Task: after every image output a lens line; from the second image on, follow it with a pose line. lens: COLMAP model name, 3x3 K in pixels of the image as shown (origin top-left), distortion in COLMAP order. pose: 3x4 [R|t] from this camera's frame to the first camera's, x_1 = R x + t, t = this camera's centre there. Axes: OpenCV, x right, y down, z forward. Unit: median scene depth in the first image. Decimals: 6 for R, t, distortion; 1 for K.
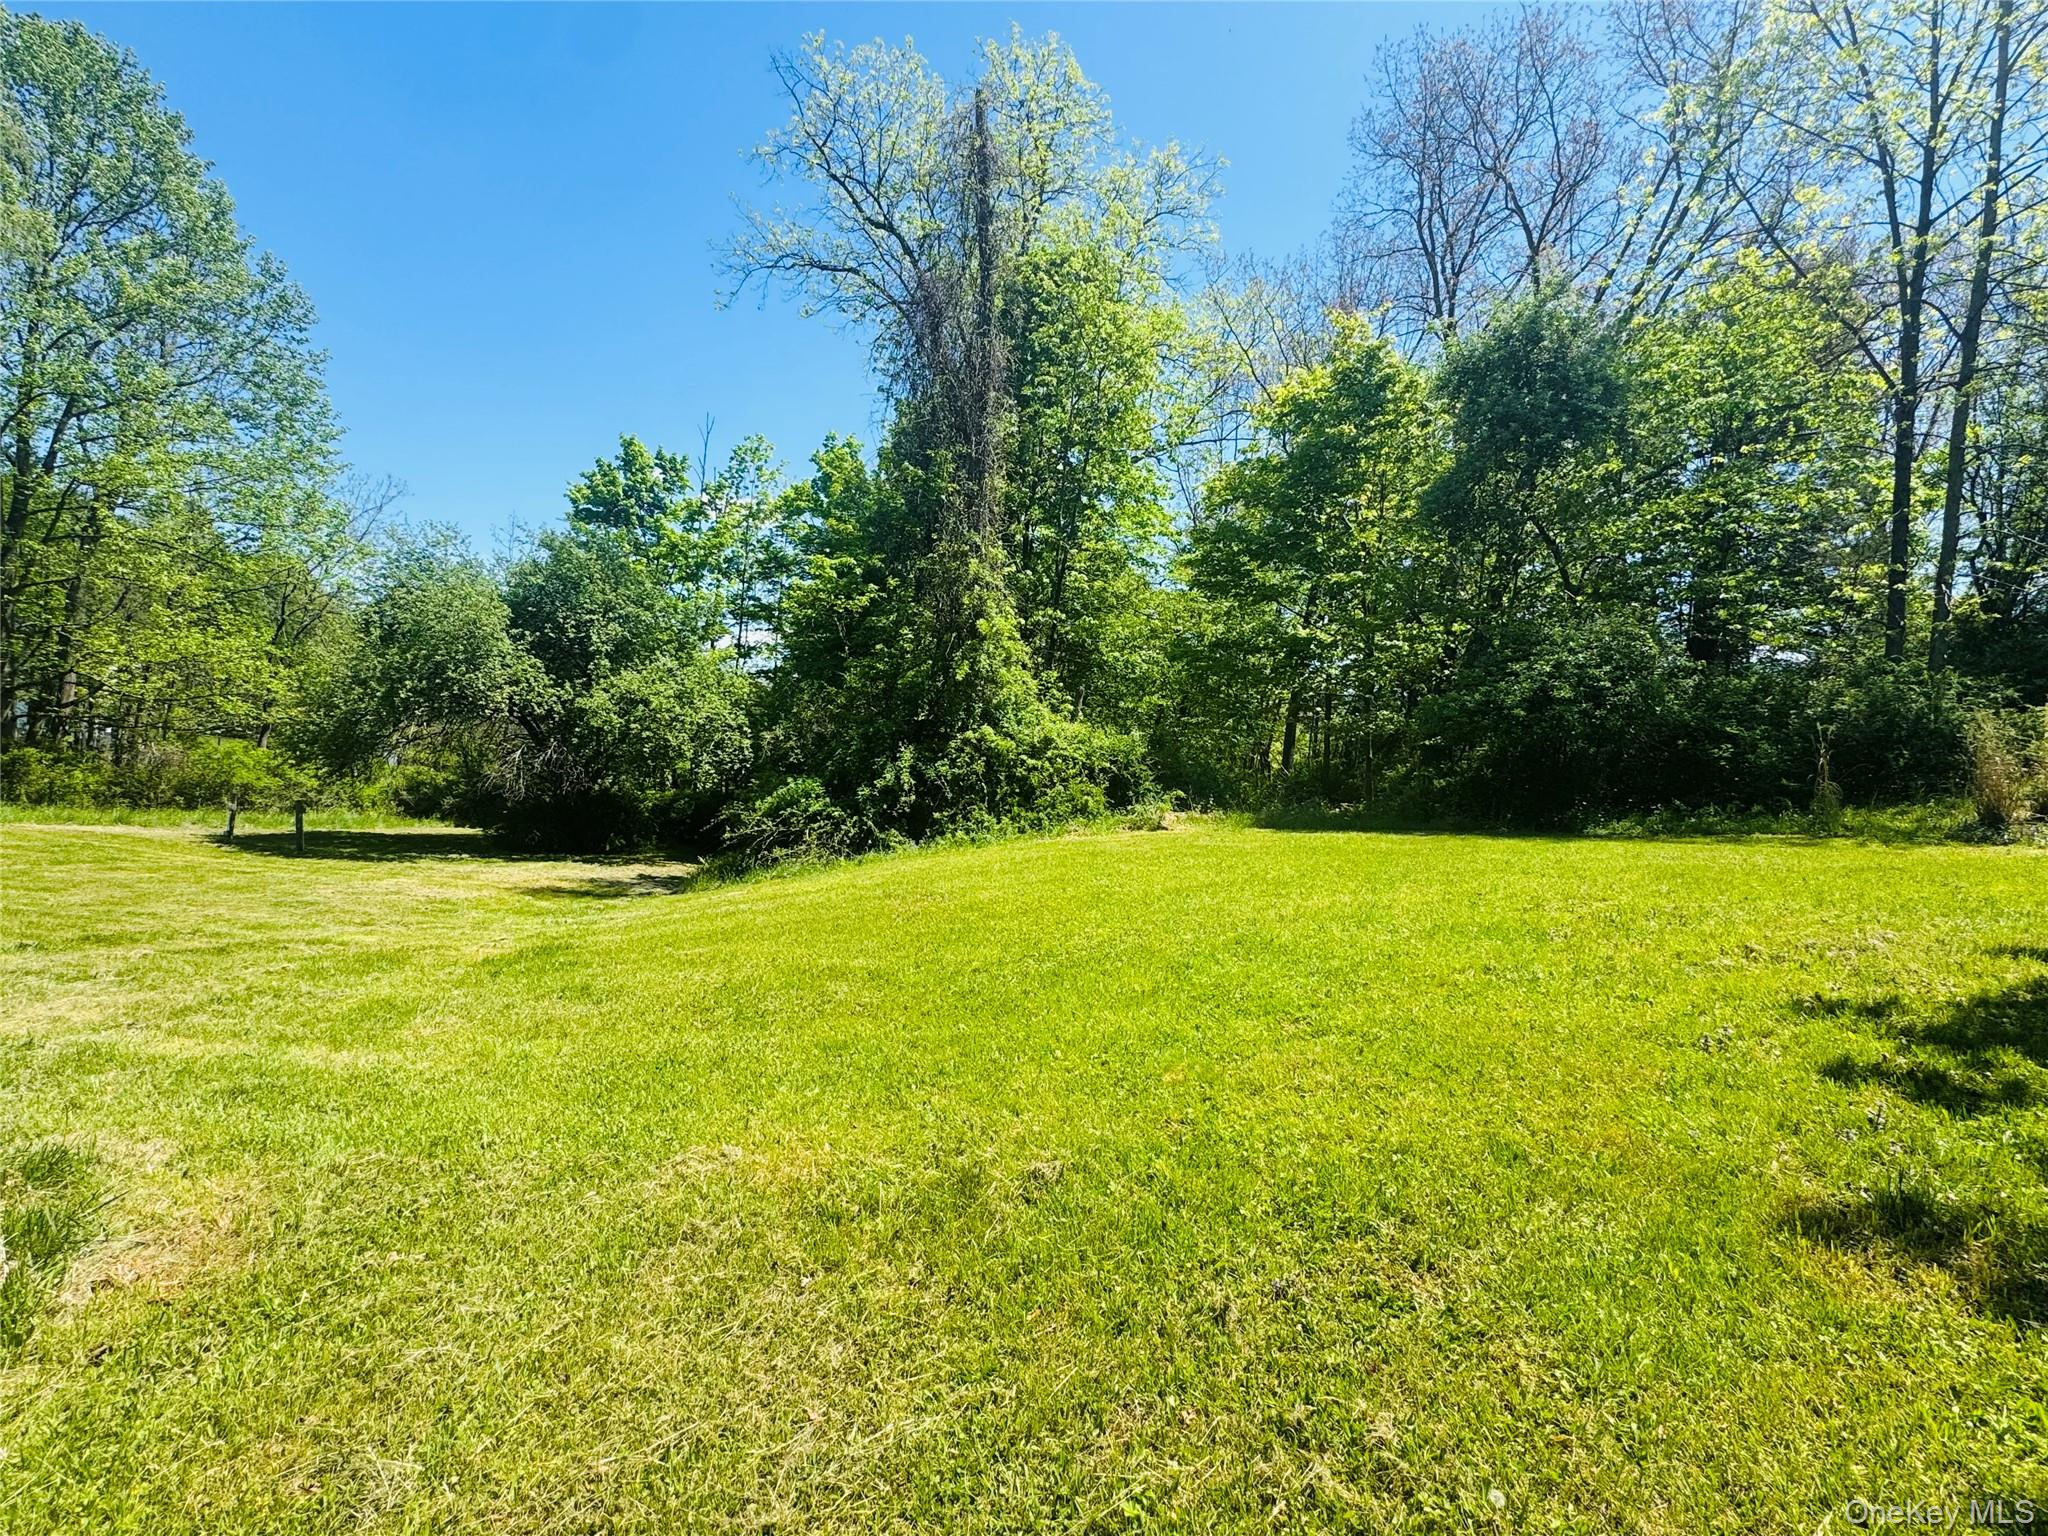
lens RADIAL K [[906.1, 0, 1022.5], [0, 906.1, 769.5], [0, 0, 1]] dist [-0.004348, -0.000088]
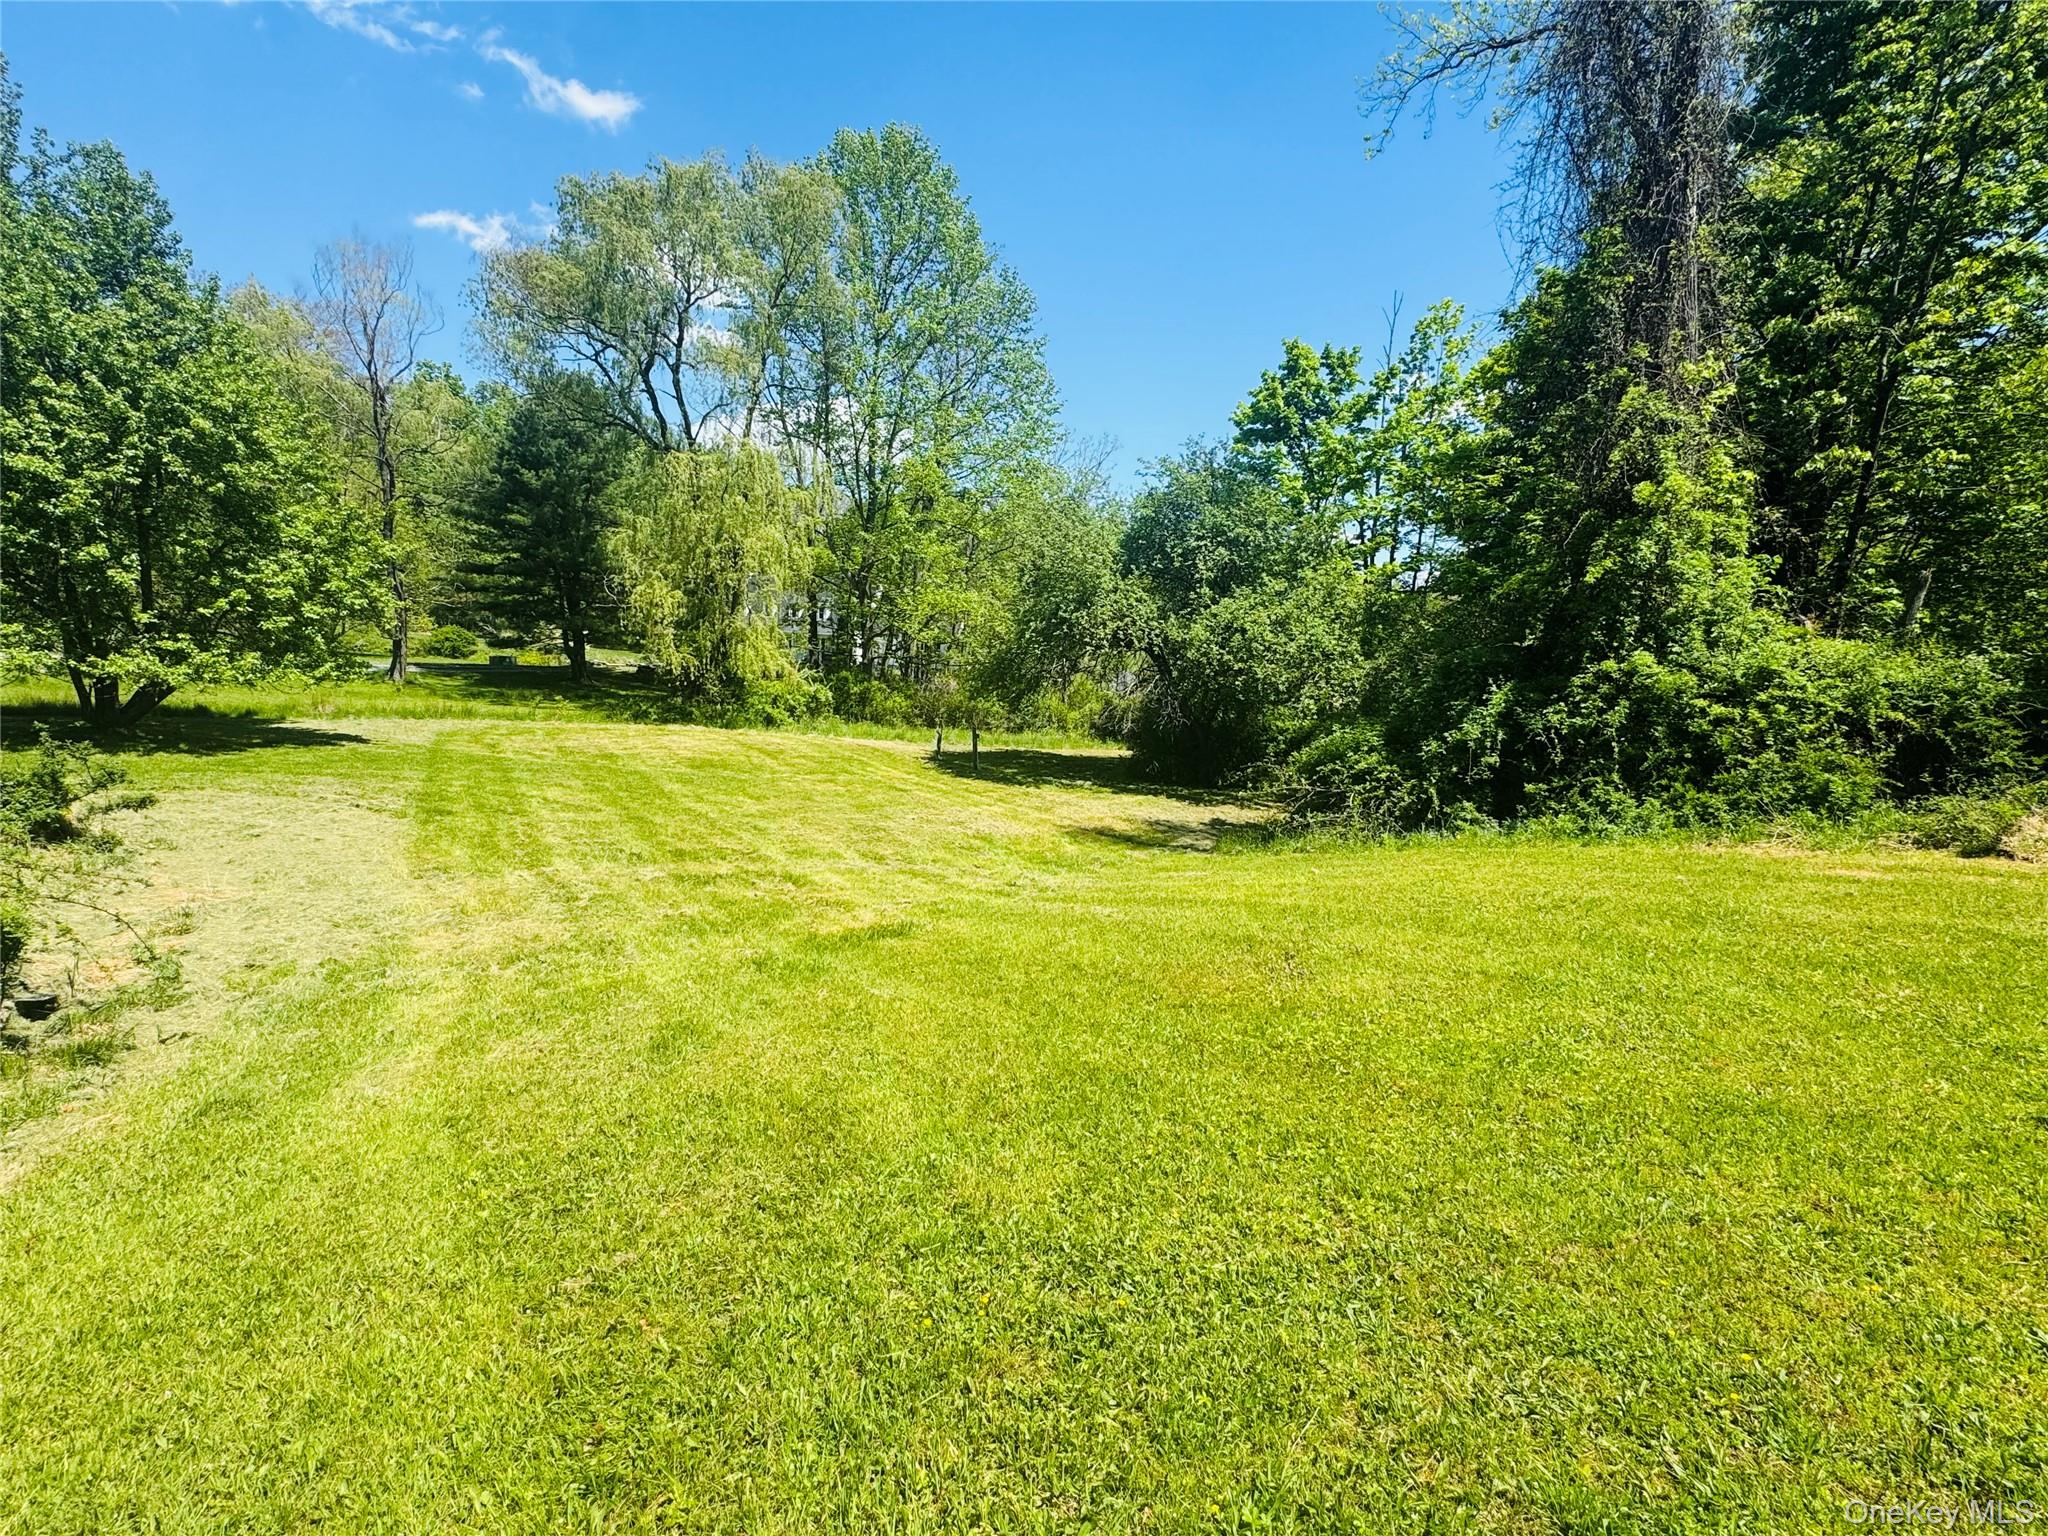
lens RADIAL K [[906.1, 0, 1024.9], [0, 906.1, 763.0], [0, 0, 1]] dist [-0.004348, -0.000088]
pose [[0.709604, 0.059885, -0.702052, 0.102559], [-0.001184, 0.996482, 0.083804, -0.022257], [0.704600, -0.058636, 0.707178, 0.232866]]
